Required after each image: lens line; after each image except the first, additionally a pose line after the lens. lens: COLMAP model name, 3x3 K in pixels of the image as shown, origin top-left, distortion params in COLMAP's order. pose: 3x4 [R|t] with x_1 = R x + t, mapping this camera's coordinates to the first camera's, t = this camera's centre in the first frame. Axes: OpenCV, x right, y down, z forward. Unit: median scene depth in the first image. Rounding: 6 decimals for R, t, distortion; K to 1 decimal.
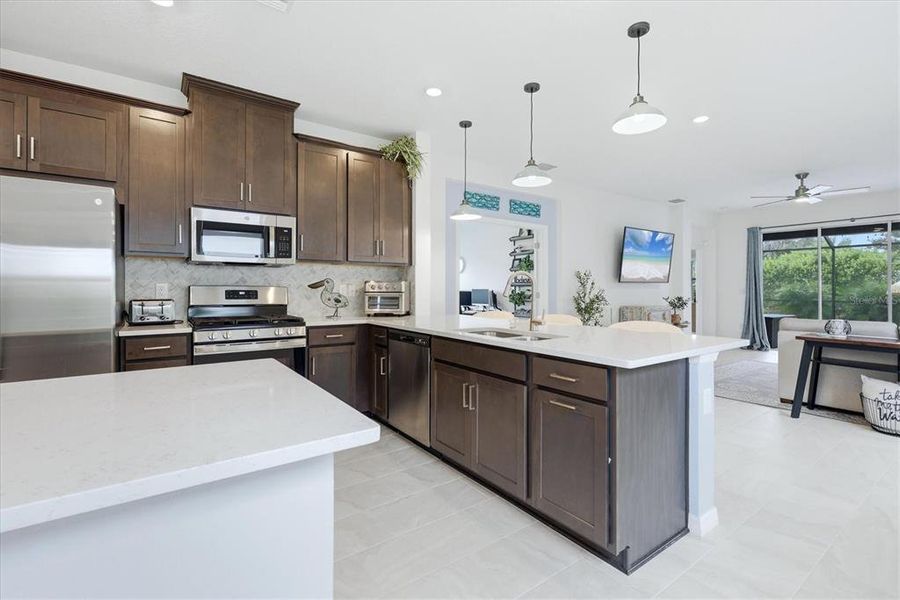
lens RADIAL K [[406.2, 0, 446.5], [0, 406.2, 289.1], [0, 0, 1]] dist [0.000131, 0.000458]
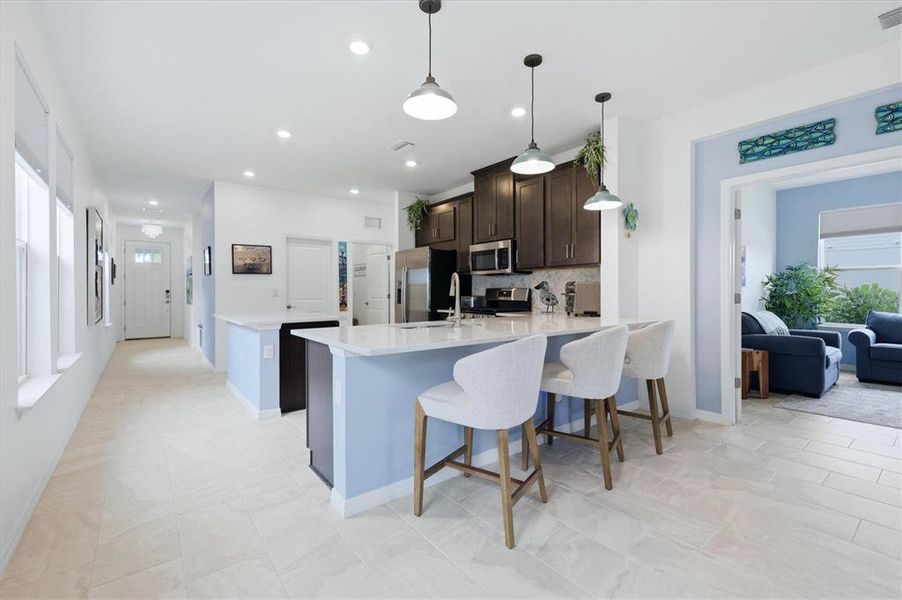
lens RADIAL K [[398.1, 0, 453.3], [0, 398.1, 294.2], [0, 0, 1]] dist [-0.000760, -0.000370]
pose [[0.043608, 0.003734, -0.999042, 0.835625], [0.001729, 0.999991, 0.003813, 0.007195], [0.999047, -0.001894, 0.043601, 0.614558]]
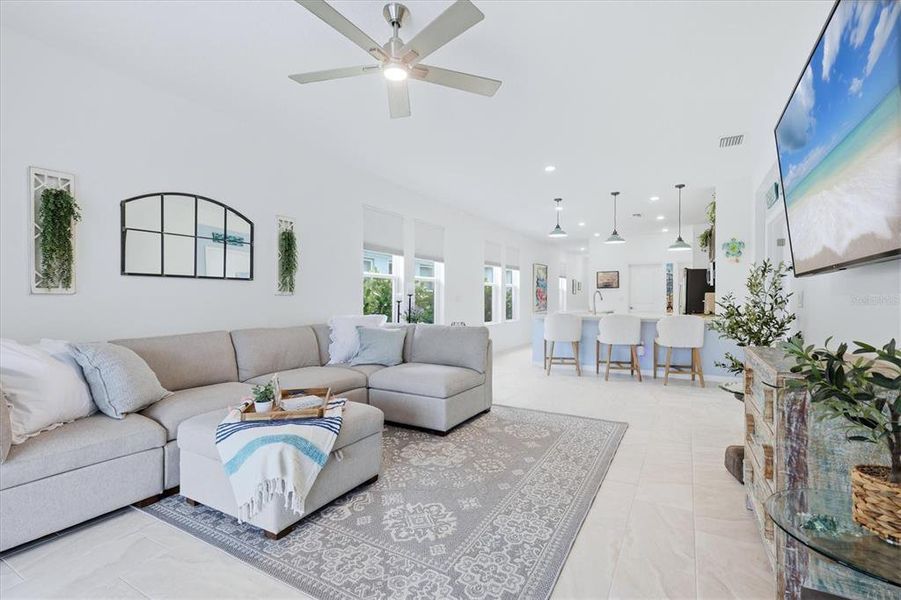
lens RADIAL K [[418.0, 0, 450.8], [0, 418.0, 295.3], [0, 0, 1]] dist [0.001201, 0.000071]
pose [[-0.905879, -0.007155, -0.423477, 1.378466], [-0.004071, 0.999958, -0.008187, 0.007395], [0.423518, -0.005693, -0.905870, 1.930691]]
